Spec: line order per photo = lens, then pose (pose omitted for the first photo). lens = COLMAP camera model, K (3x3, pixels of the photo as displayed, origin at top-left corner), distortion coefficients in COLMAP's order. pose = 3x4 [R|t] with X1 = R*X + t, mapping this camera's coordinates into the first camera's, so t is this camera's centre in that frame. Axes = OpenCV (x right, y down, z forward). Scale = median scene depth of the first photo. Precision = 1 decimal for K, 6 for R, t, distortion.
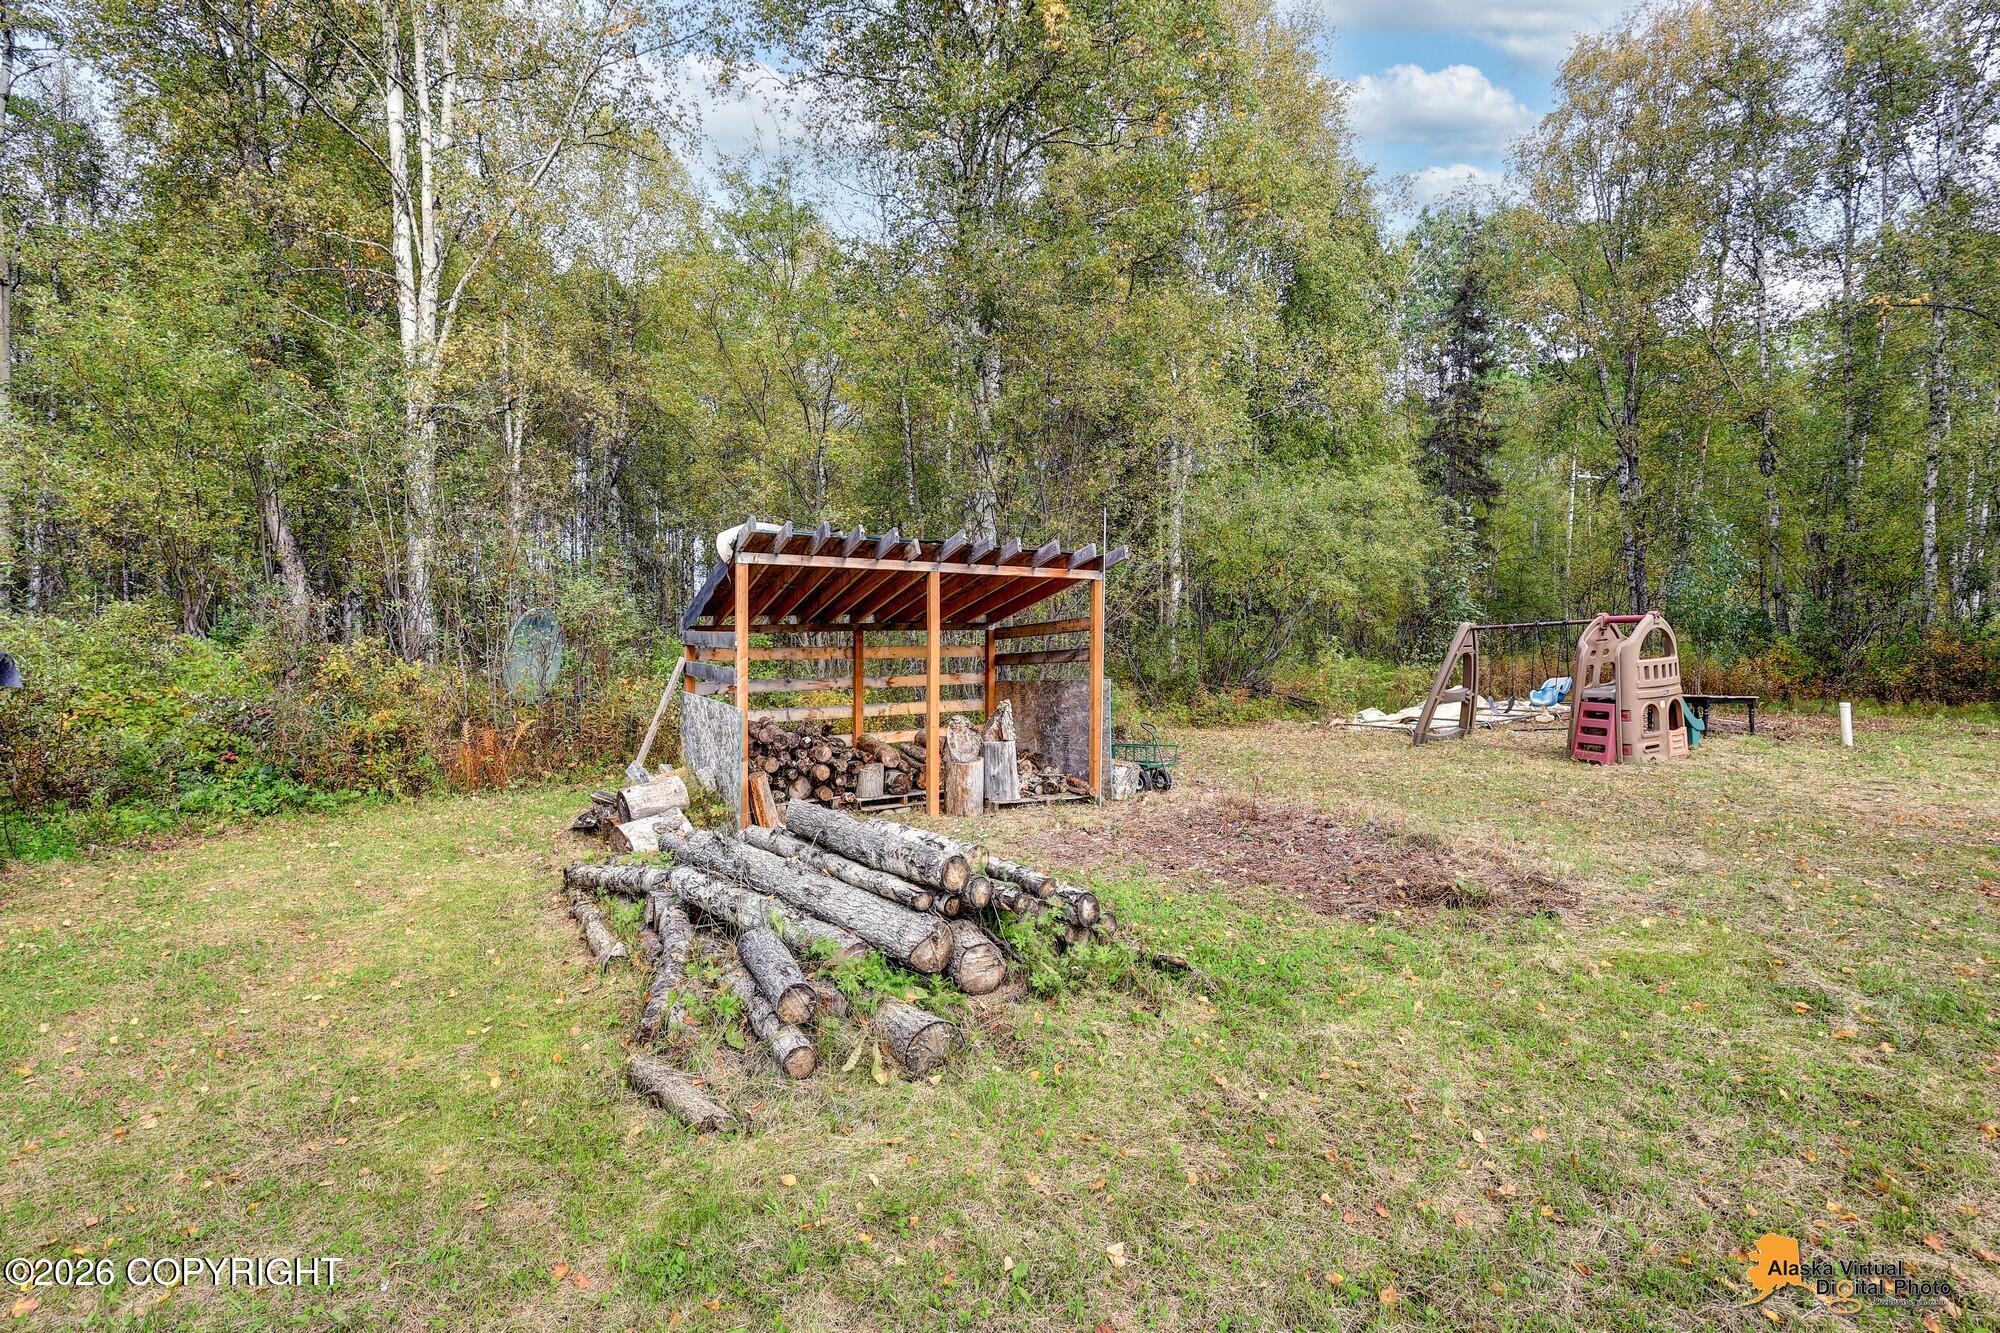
lens RADIAL K [[925.0, 0, 988.8], [0, 925.0, 658.6], [0, 0, 1]] dist [0.000281, 0.000213]
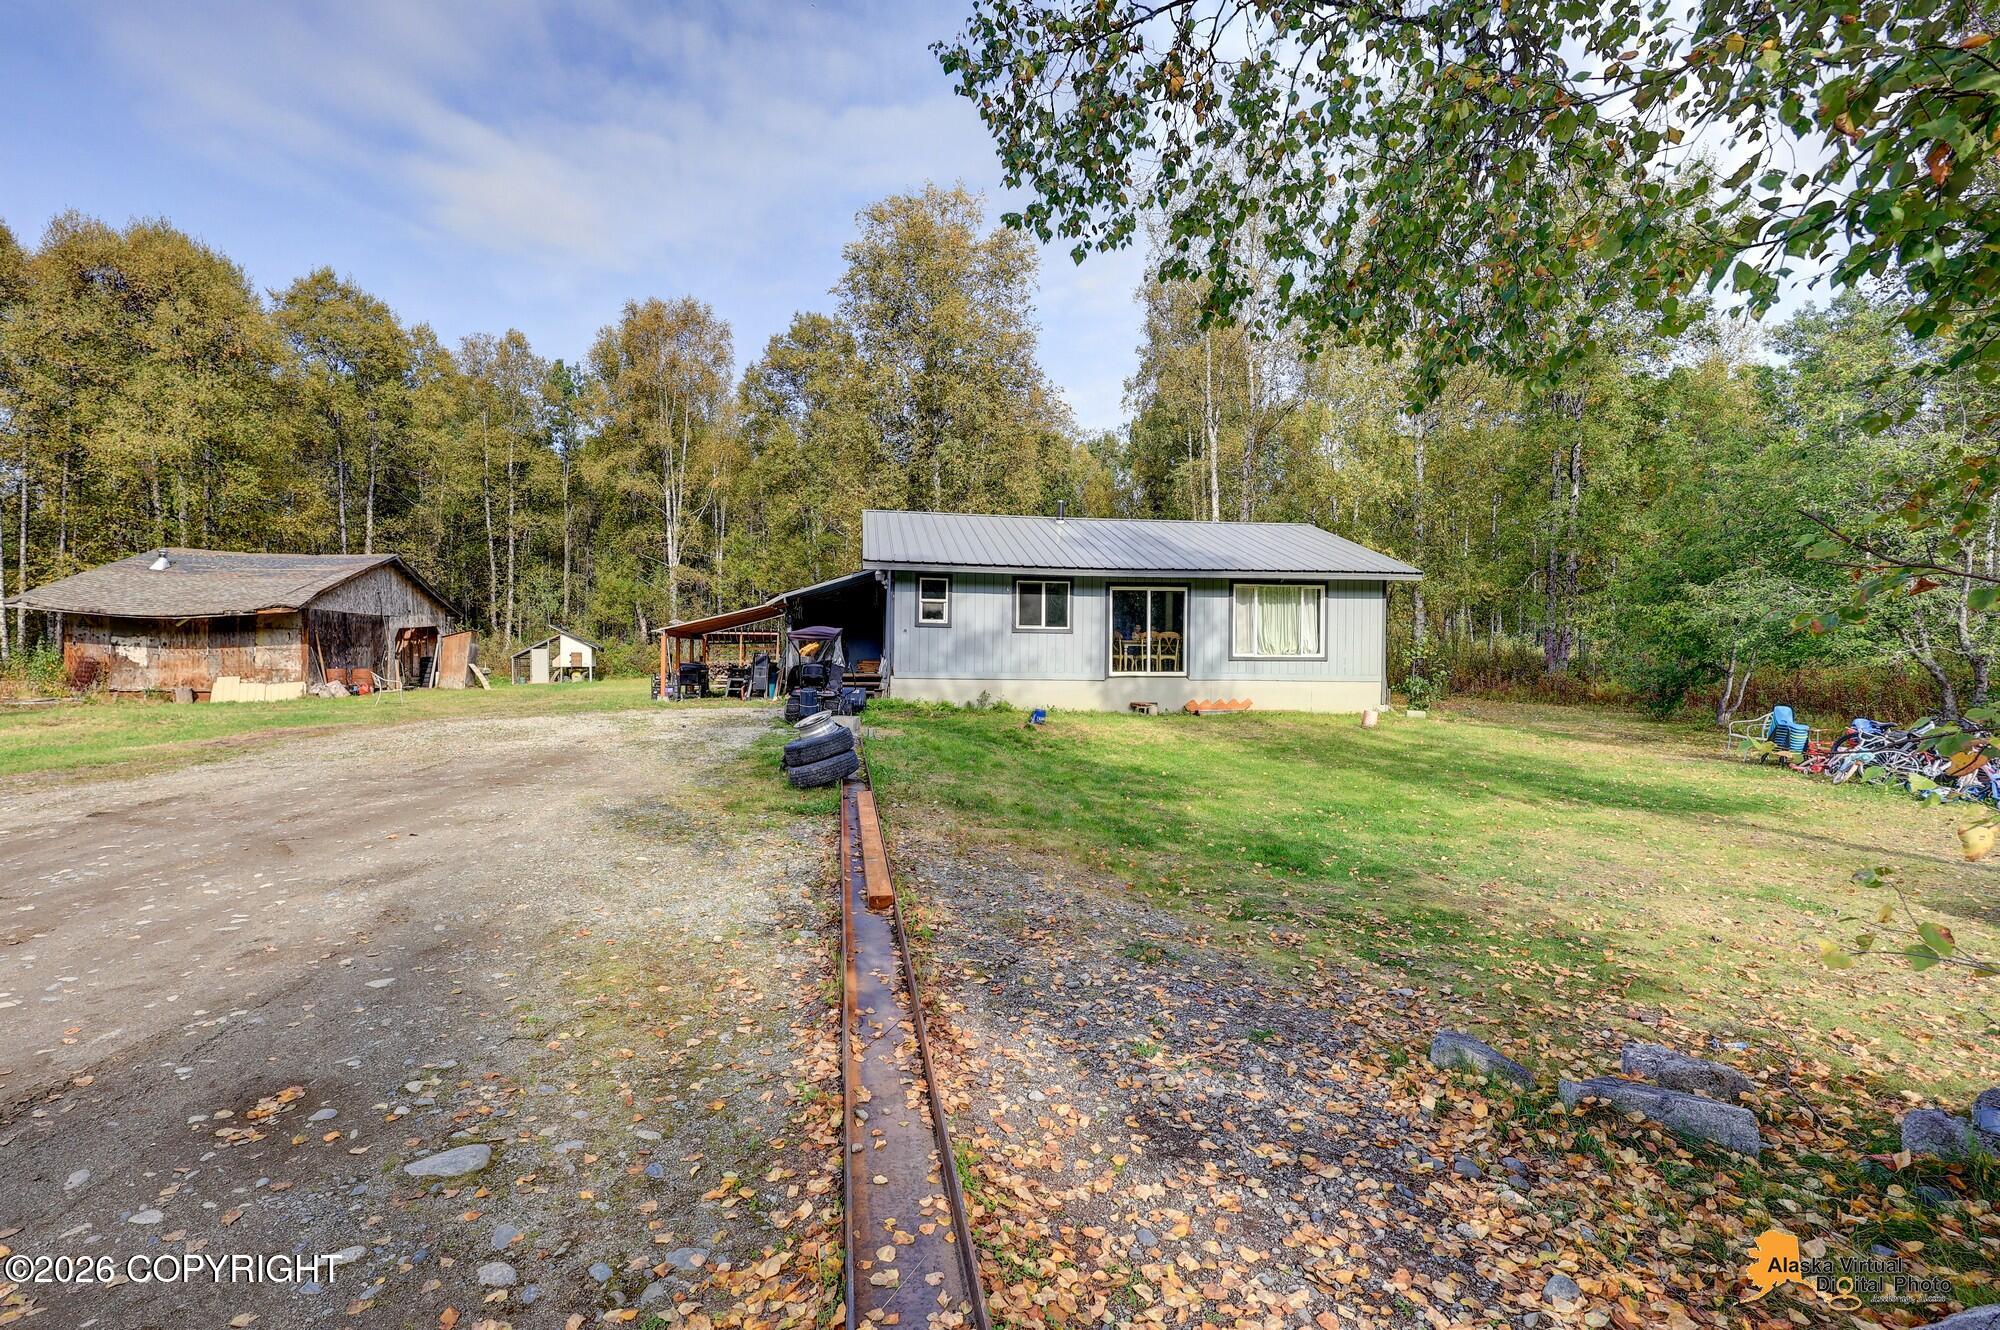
lens RADIAL K [[939.0, 0, 994.5], [0, 939.0, 641.0], [0, 0, 1]] dist [0.002675, 0.000230]
pose [[0.960019, 0.011798, -0.279687, 2.469205], [-0.014992, 0.999845, -0.009284, -0.021207], [0.279534, 0.013106, 0.960046, -3.294911]]
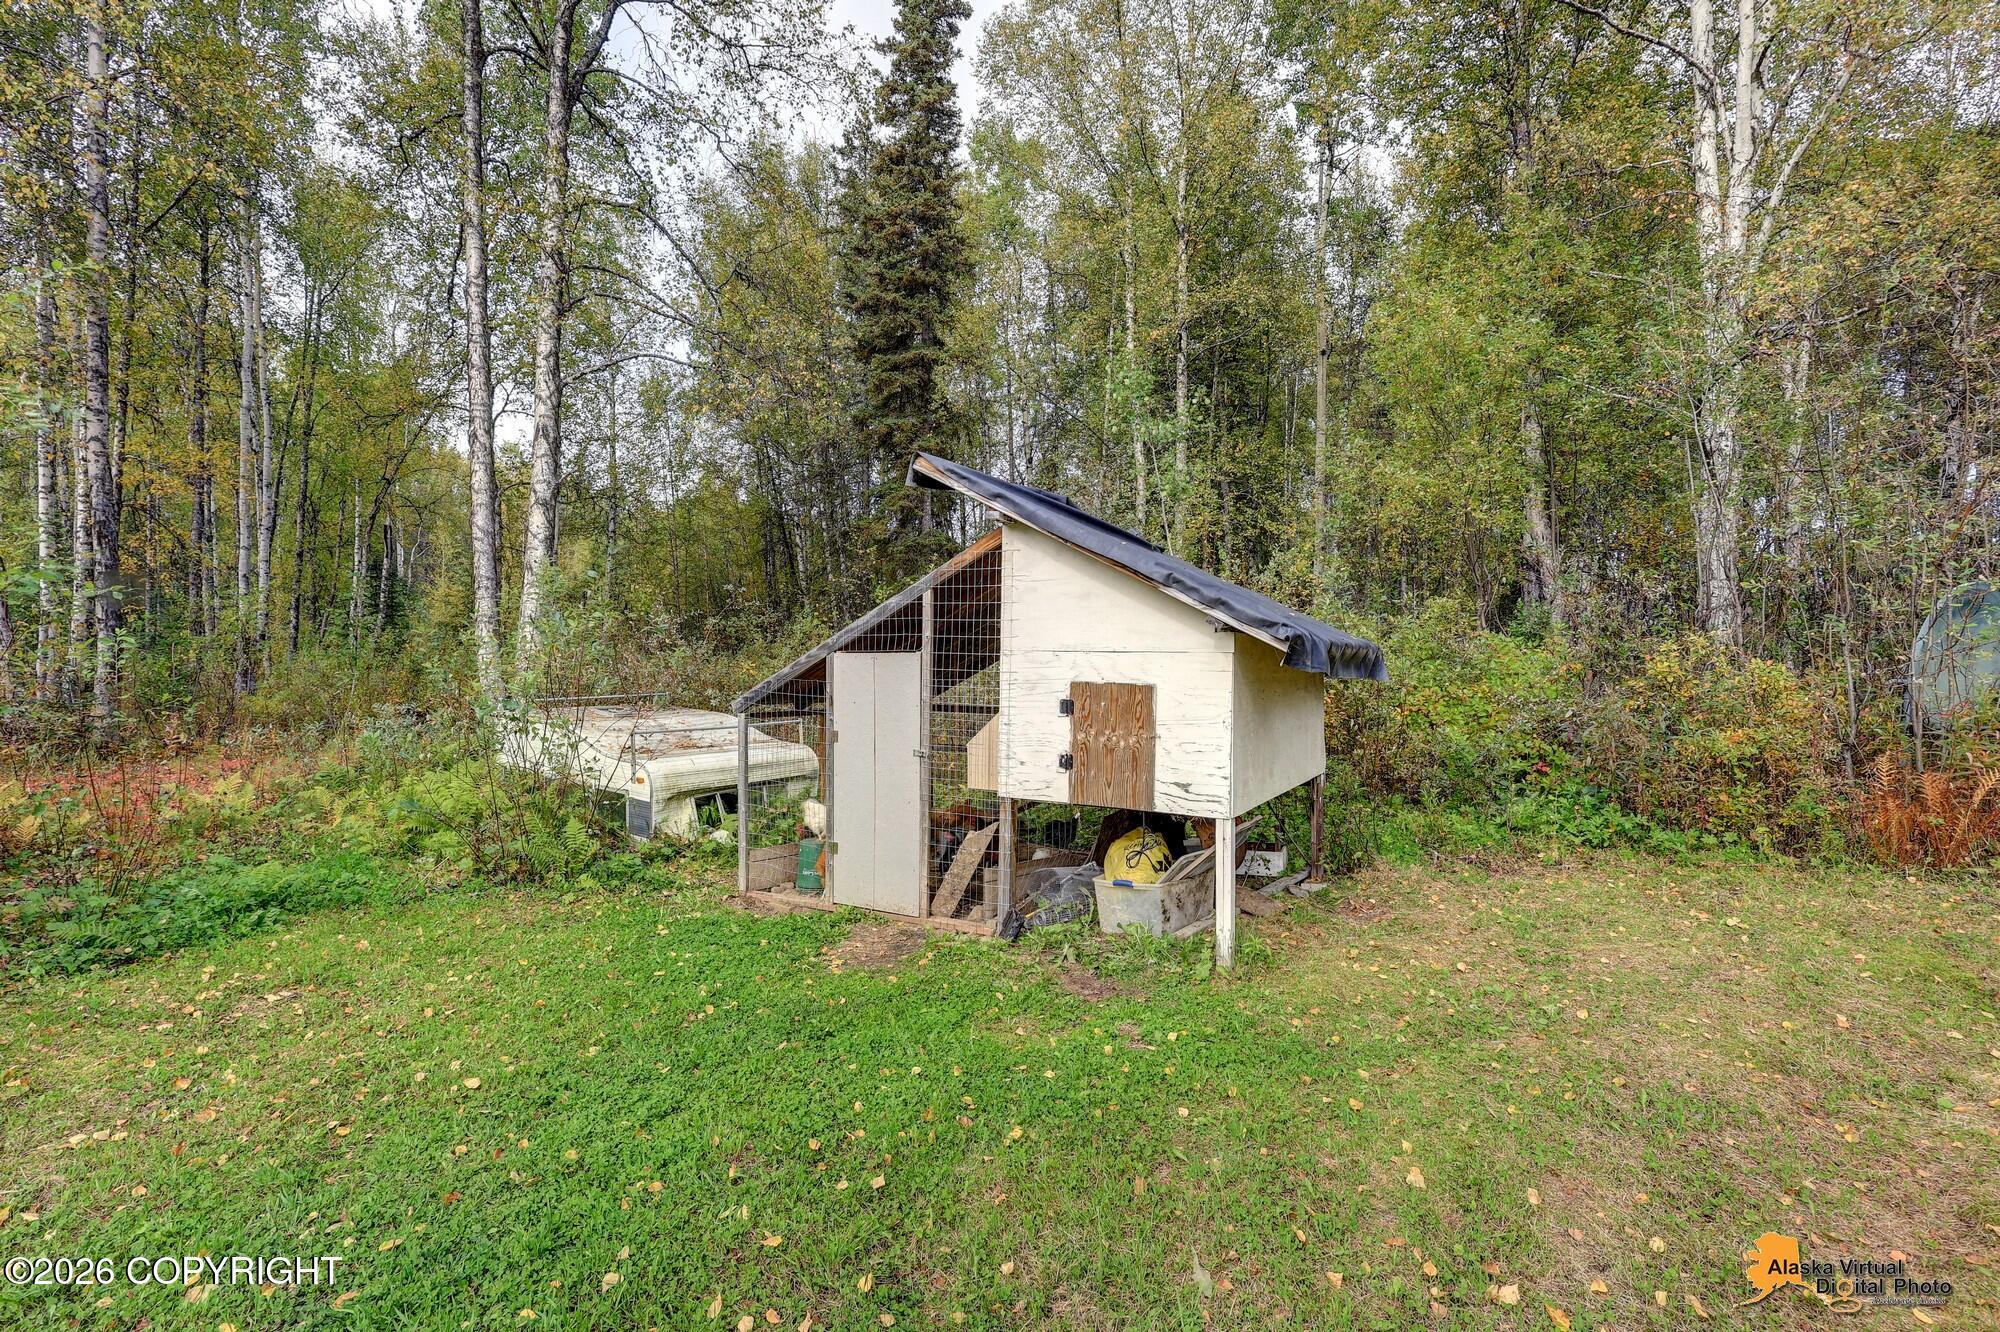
lens RADIAL K [[925.0, 0, 988.8], [0, 925.0, 658.1], [0, 0, 1]] dist [0.000281, 0.000213]
pose [[0.423645, 0.015234, -0.905700, -0.245780], [-0.018068, 0.999802, 0.008365, 0.003987], [0.905648, 0.012820, 0.423836, 0.147876]]
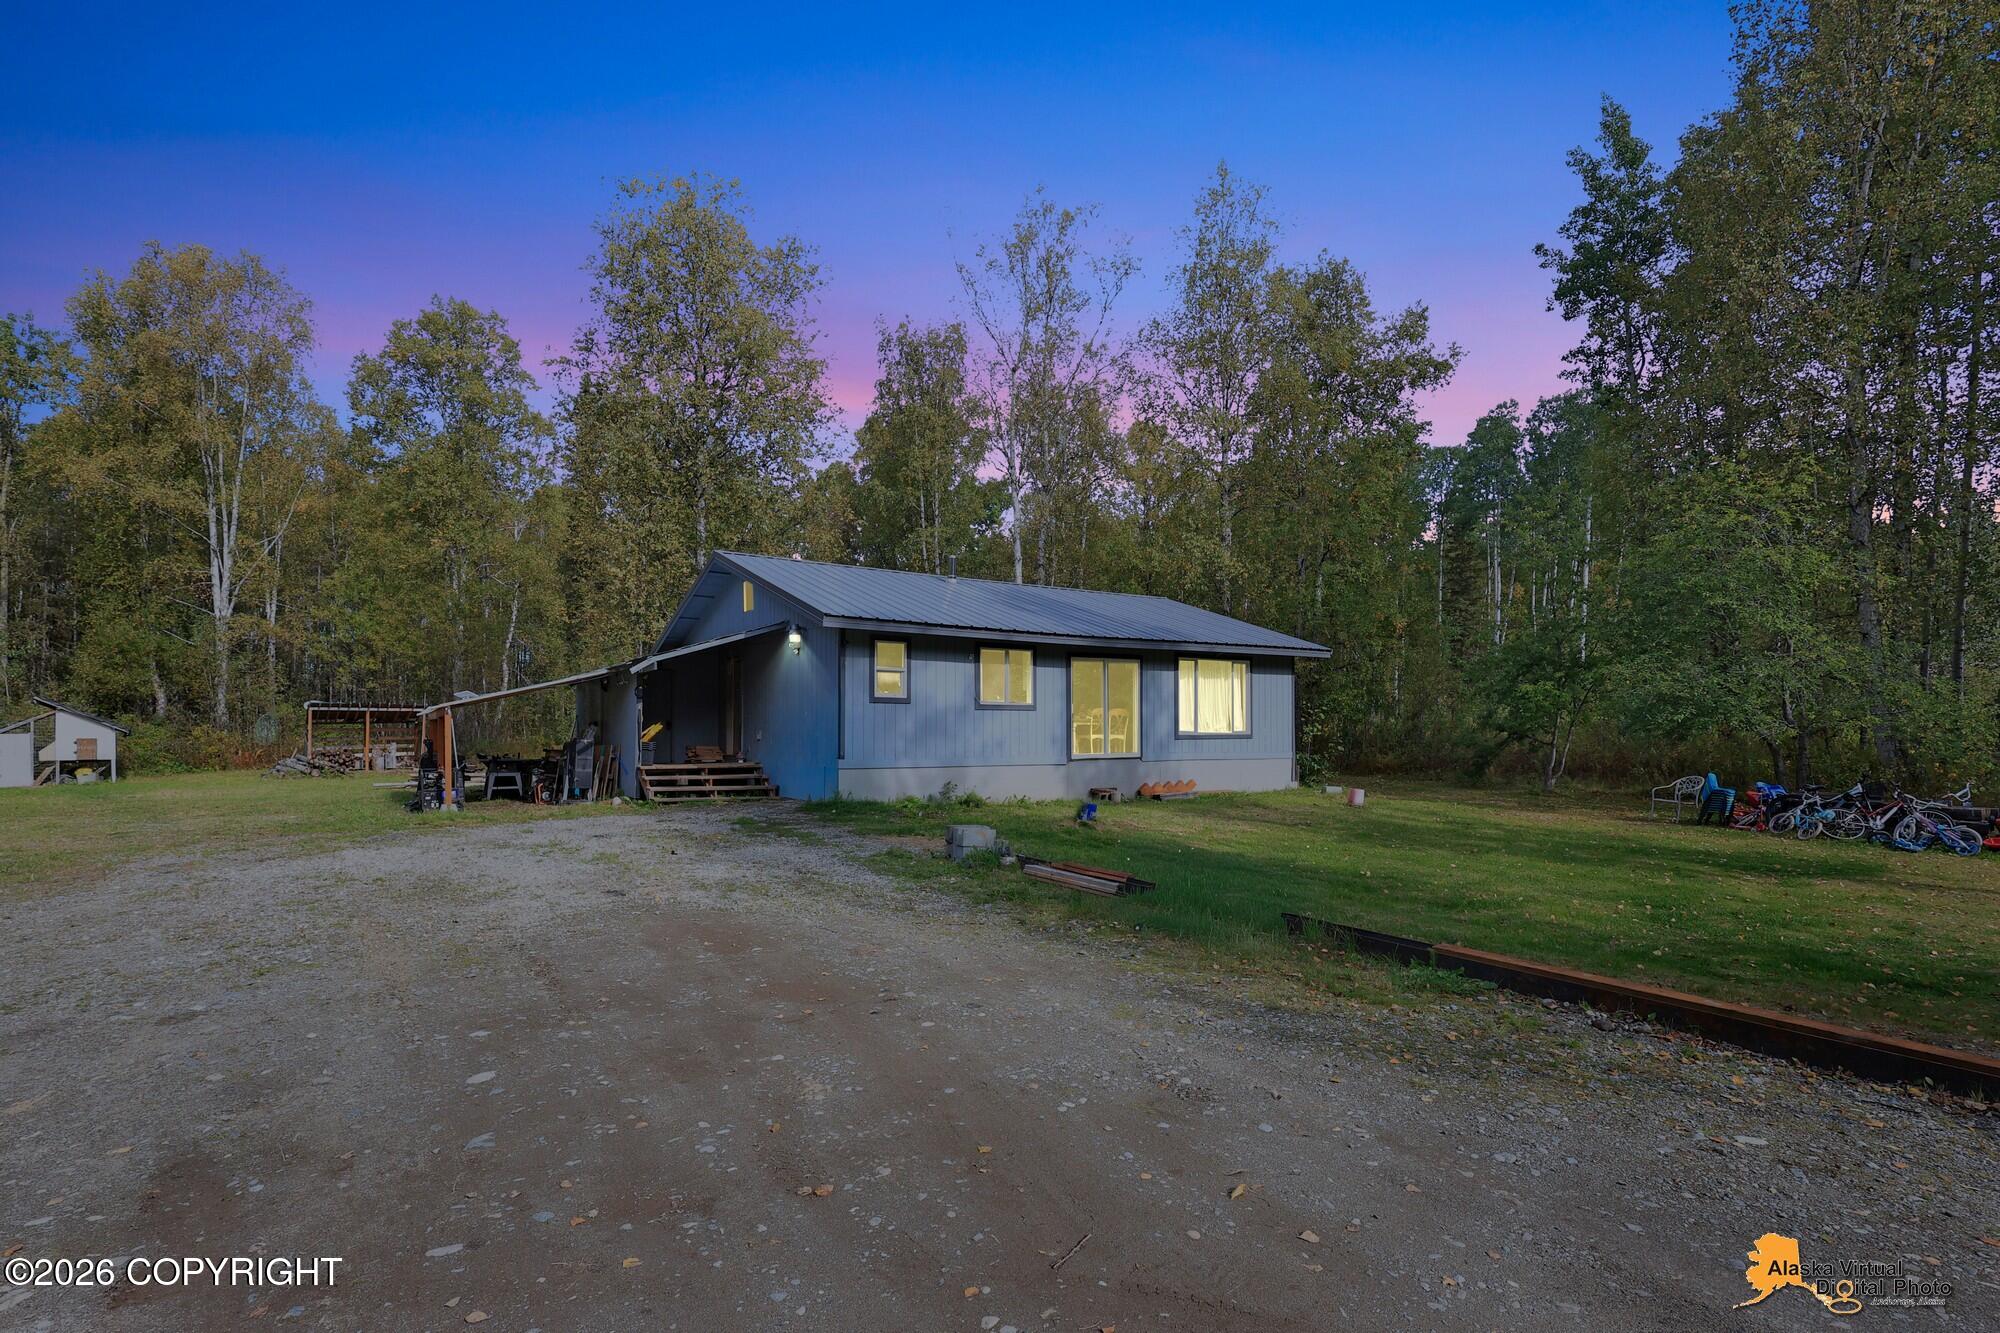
lens RADIAL K [[948.6, 0, 999.2], [0, 948.6, 716.1], [0, 0, 1]] dist [0.001296, 0.001109]
pose [[0.986607, 0.007772, 0.162928, 1.676610], [-0.005693, 0.999896, -0.013220, -0.025257], [-0.163014, 0.012115, 0.986549, -3.006638]]
